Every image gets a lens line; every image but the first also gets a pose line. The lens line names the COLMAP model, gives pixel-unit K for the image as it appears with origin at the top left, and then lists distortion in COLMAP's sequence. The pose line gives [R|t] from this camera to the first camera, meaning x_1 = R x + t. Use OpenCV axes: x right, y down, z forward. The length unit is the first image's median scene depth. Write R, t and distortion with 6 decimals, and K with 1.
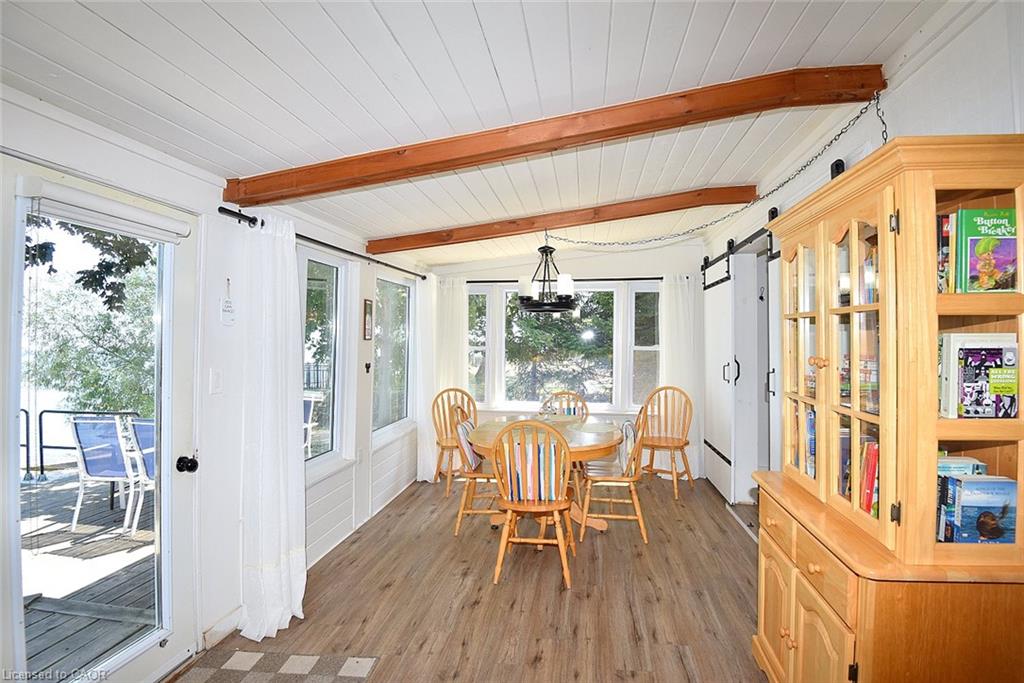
lens RADIAL K [[472.1, 0, 515.4], [0, 472.1, 337.7], [0, 0, 1]] dist [-0.011041, -0.025025]
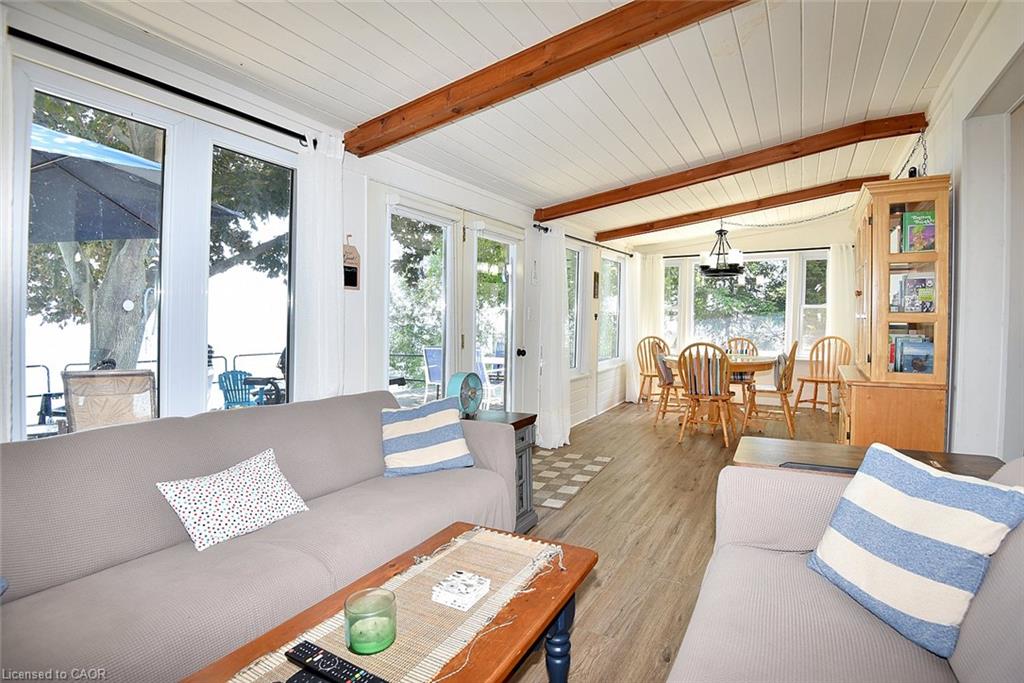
lens RADIAL K [[530.7, 0, 513.4], [0, 530.7, 336.6], [0, 0, 1]] dist [-0.041433, -0.000897]
pose [[0.929519, 0.009806, -0.368645, 0.070726], [0.000489, 0.999613, 0.027825, 0.080685], [0.368775, -0.026044, 0.929154, -0.692720]]
